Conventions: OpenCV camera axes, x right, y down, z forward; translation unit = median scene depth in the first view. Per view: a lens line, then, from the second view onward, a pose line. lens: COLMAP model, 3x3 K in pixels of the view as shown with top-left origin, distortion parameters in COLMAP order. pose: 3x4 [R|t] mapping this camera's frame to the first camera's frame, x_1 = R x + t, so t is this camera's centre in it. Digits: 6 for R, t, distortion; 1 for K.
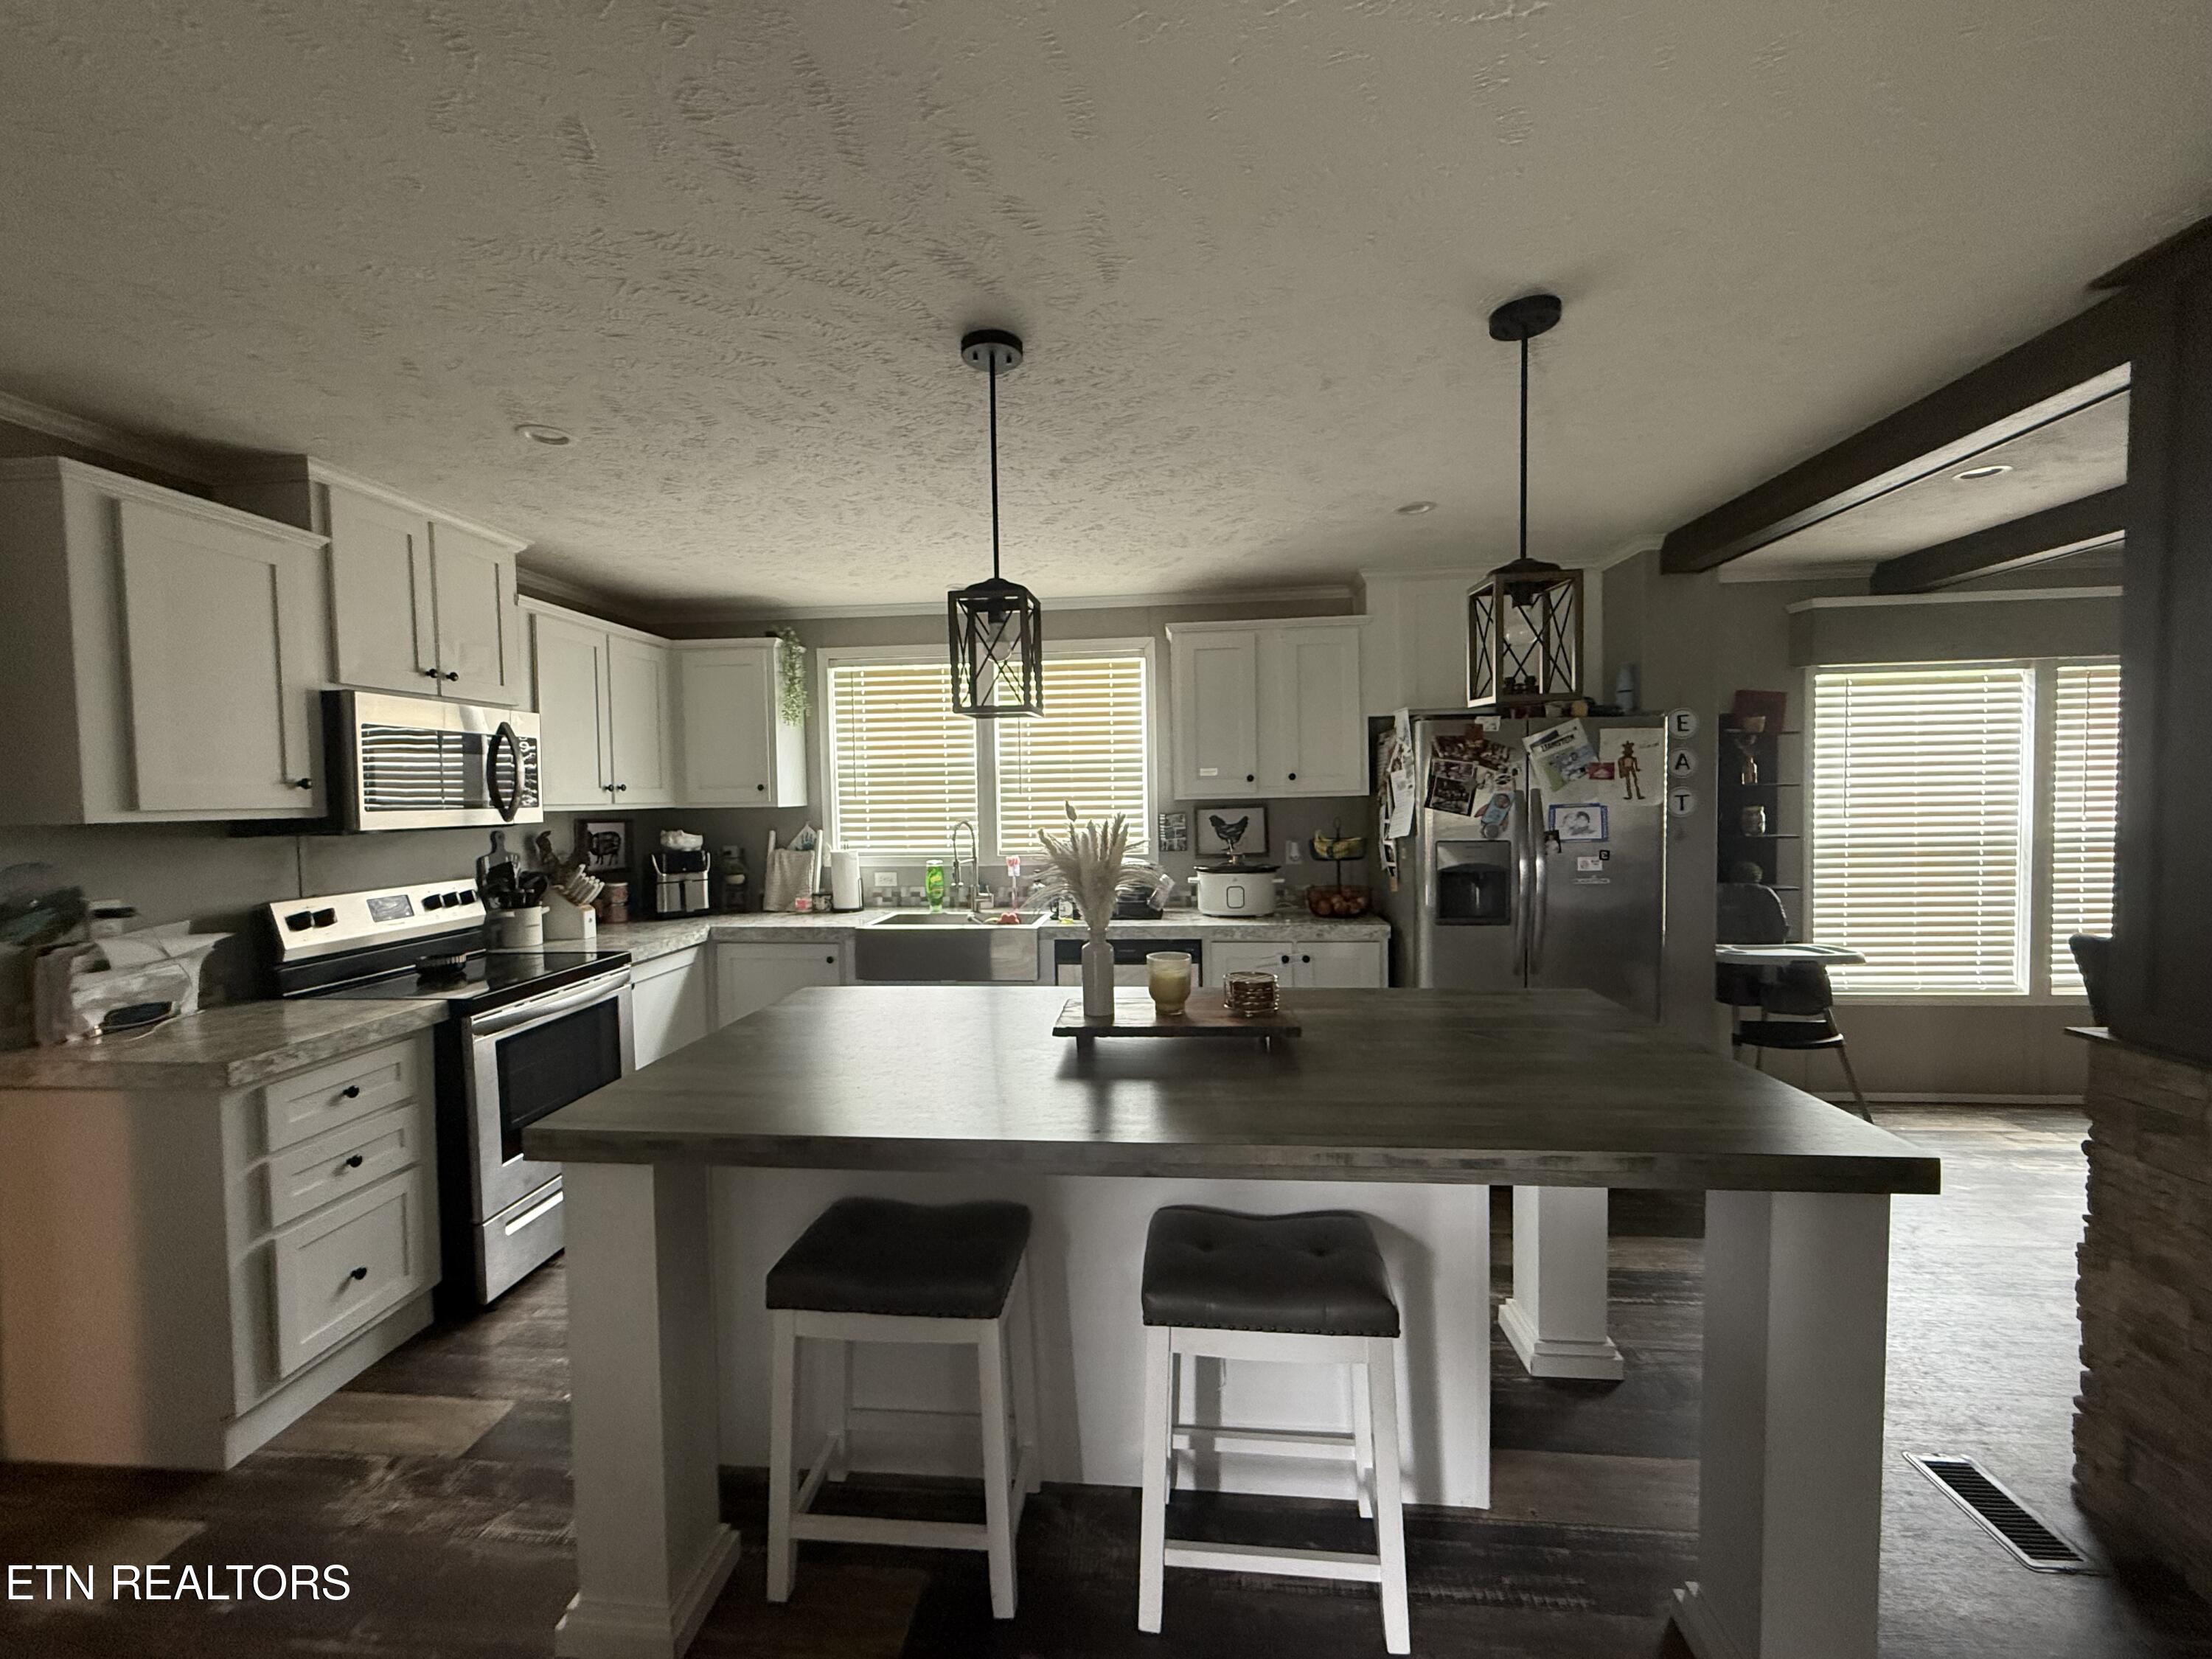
lens RADIAL K [[886.2, 0, 1107.0], [0, 886.2, 823.3], [0, 0, 1]] dist [0.003842, -0.000389]
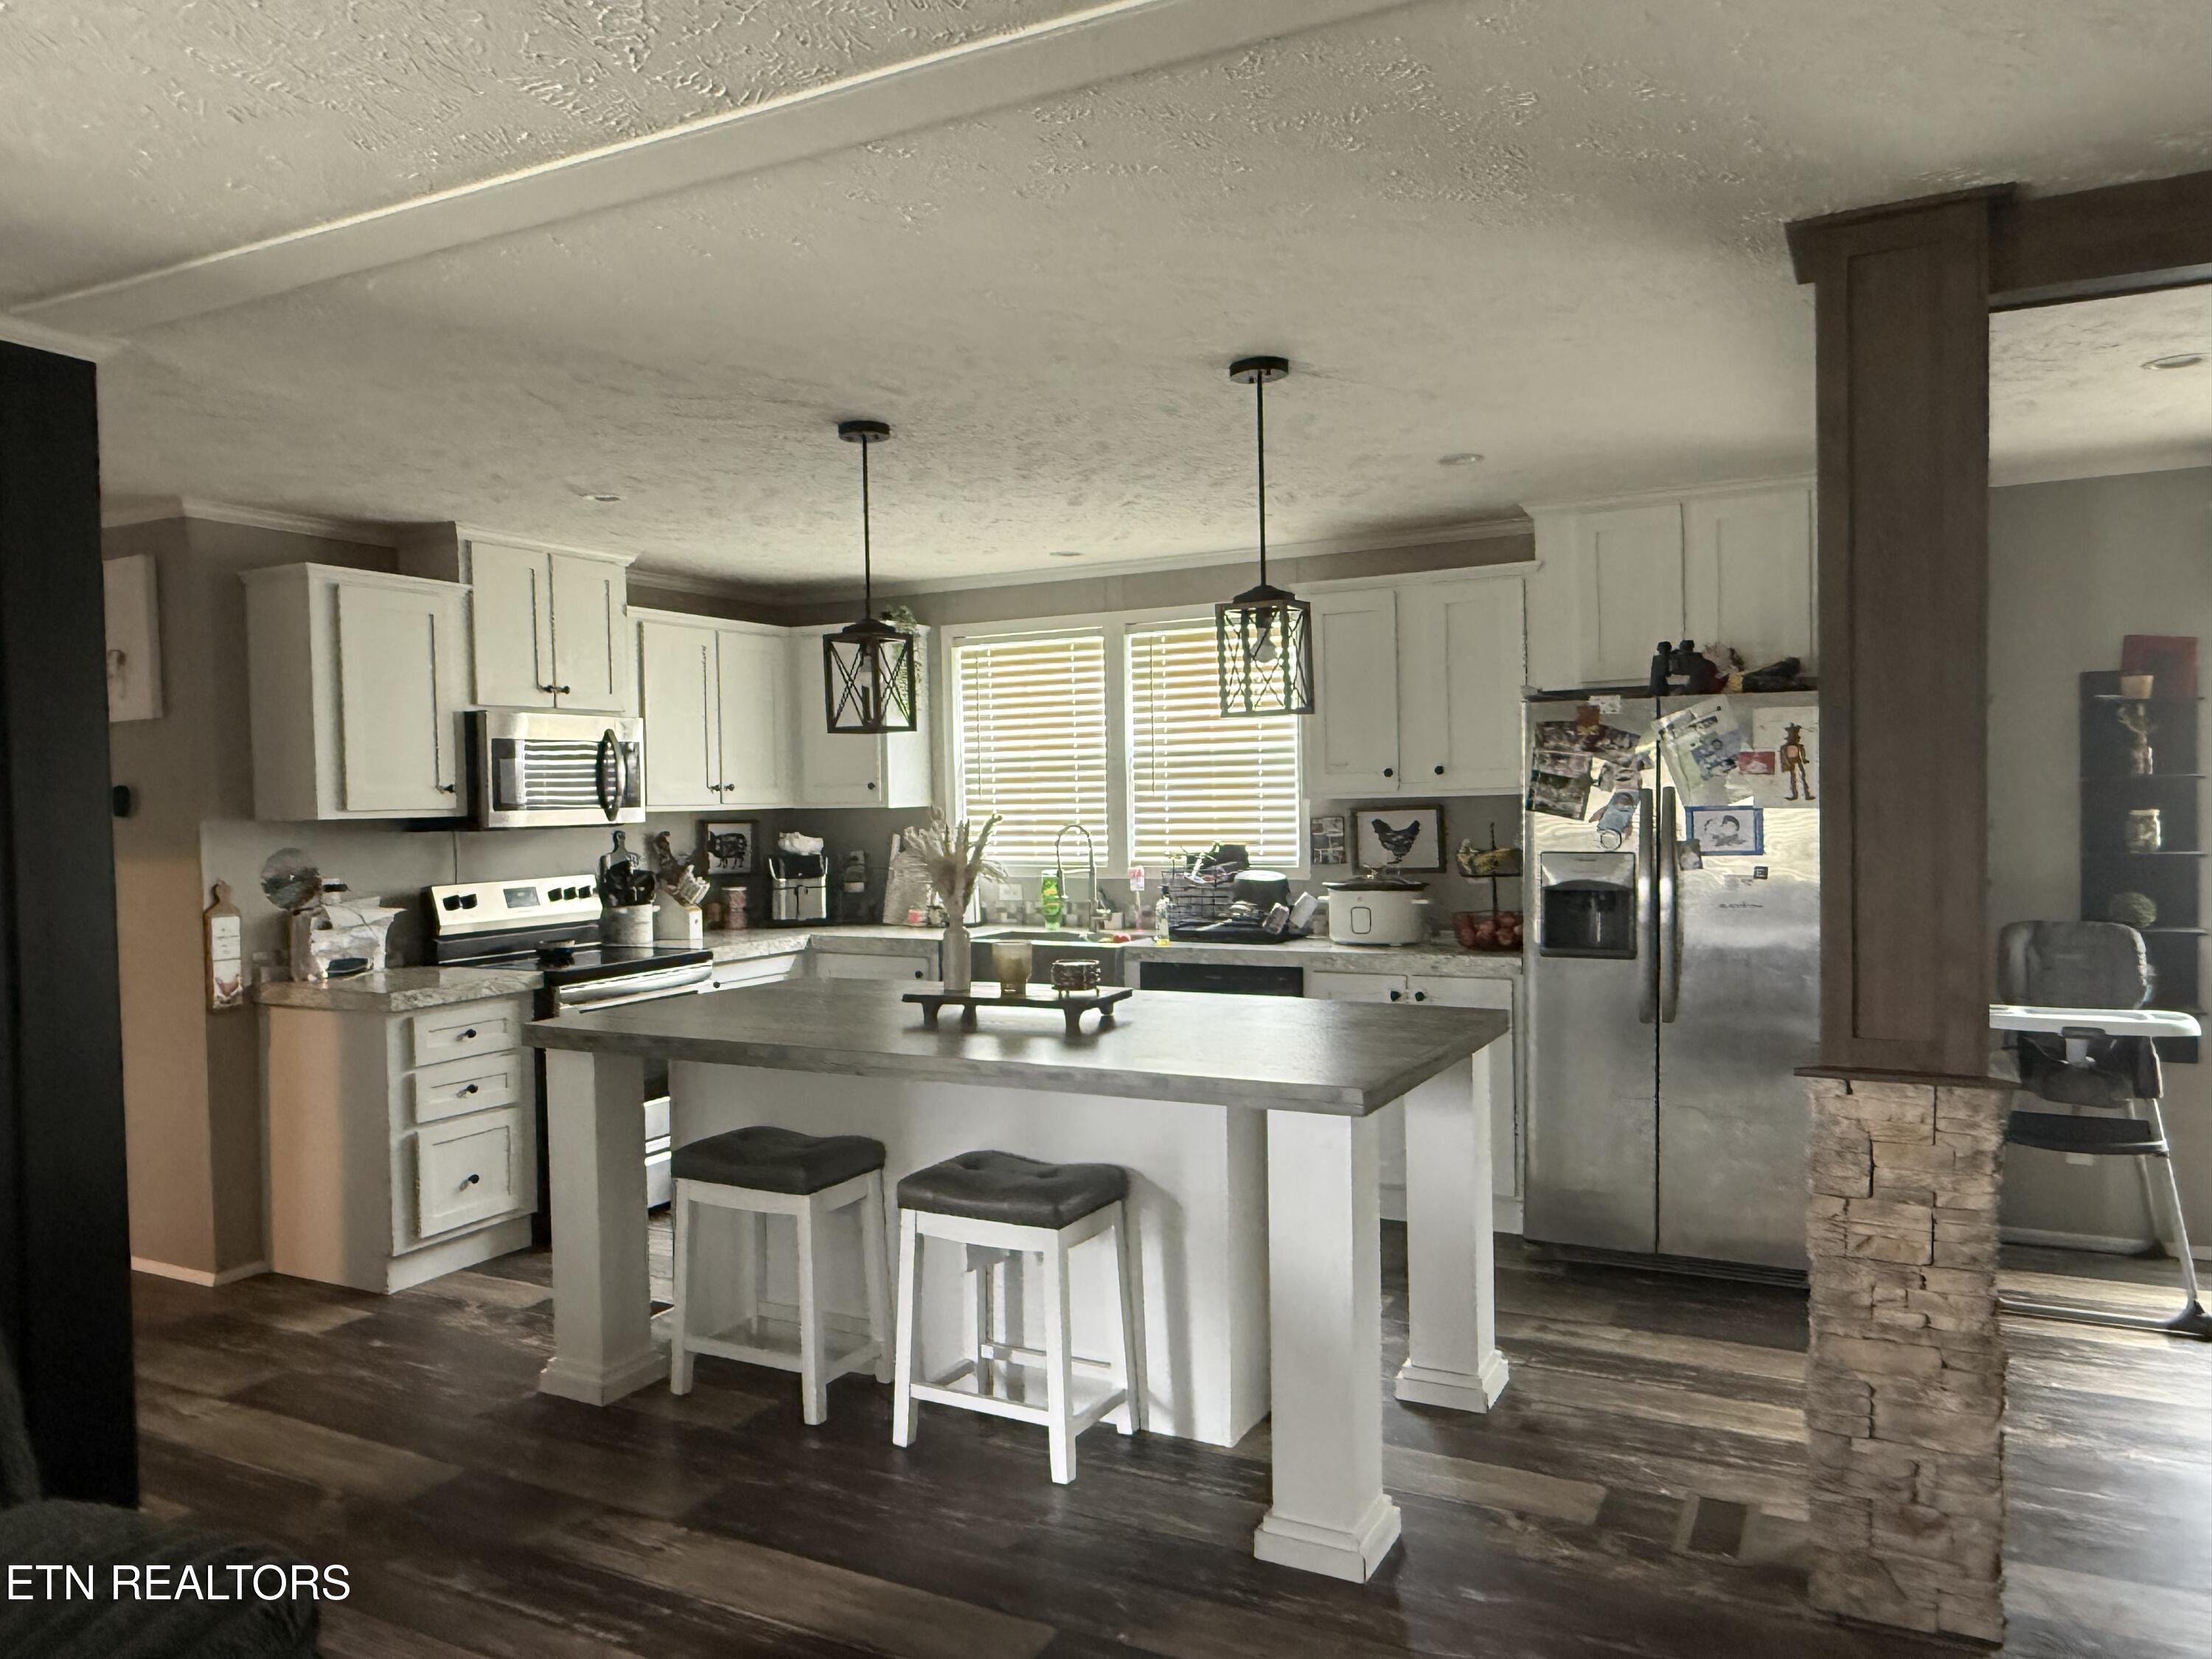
lens RADIAL K [[1540.6, 0, 1113.8], [0, 1540.6, 825.5], [0, 0, 1]] dist [0.010314, -0.007581]
pose [[0.922734, 0.006290, -0.385385, 0.556196], [-0.008220, 0.999961, -0.003362, 0.004196], [0.385349, 0.006270, 0.922750, -0.447541]]
